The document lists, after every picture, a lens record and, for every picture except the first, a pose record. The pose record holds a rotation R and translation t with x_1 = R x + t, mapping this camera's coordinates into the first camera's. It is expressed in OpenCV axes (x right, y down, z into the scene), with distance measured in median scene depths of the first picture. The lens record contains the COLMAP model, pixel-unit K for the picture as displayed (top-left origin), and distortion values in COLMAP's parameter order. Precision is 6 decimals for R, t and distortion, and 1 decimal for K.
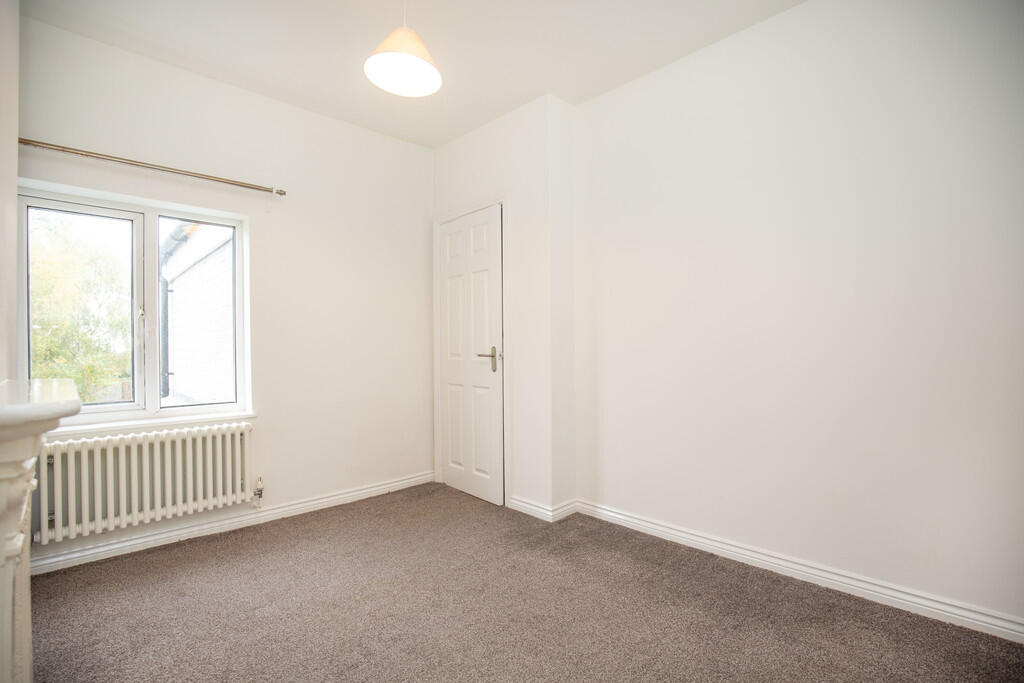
lens RADIAL K [[474.4, 0, 514.0], [0, 474.4, 344.8], [0, 0, 1]] dist [-0.002859, -0.000313]
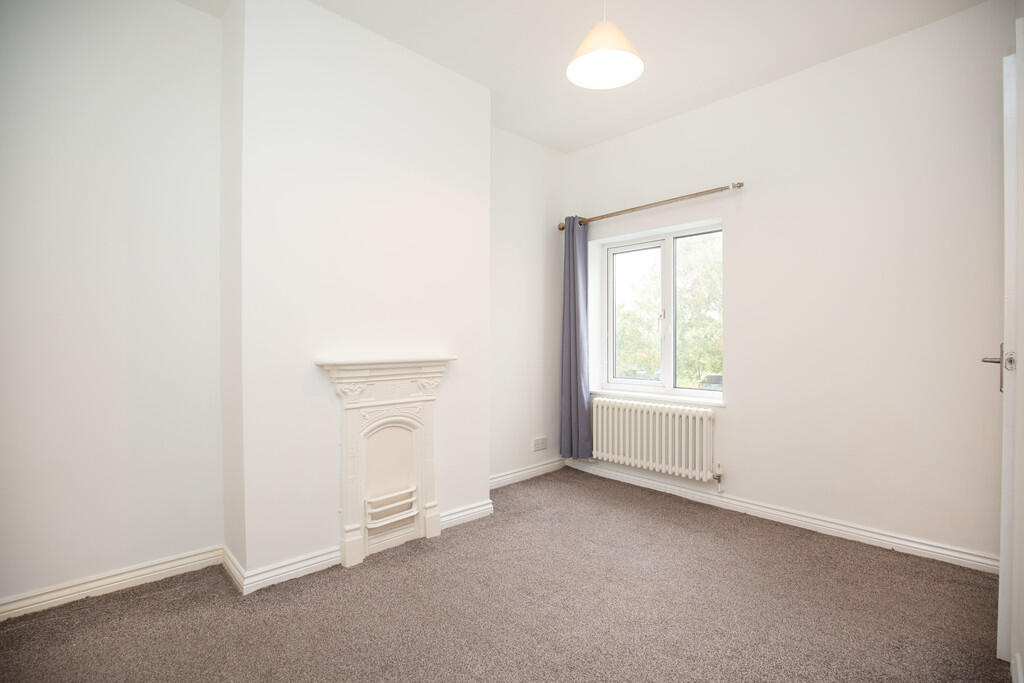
lens RADIAL K [[474.4, 0, 514.0], [0, 474.4, 344.8], [0, 0, 1]] dist [-0.002859, -0.000313]
pose [[0.008438, 0.016490, -0.999828, 0.518424], [0.003651, 0.999857, 0.016521, -0.005471], [0.999958, -0.003790, 0.008377, 0.535261]]
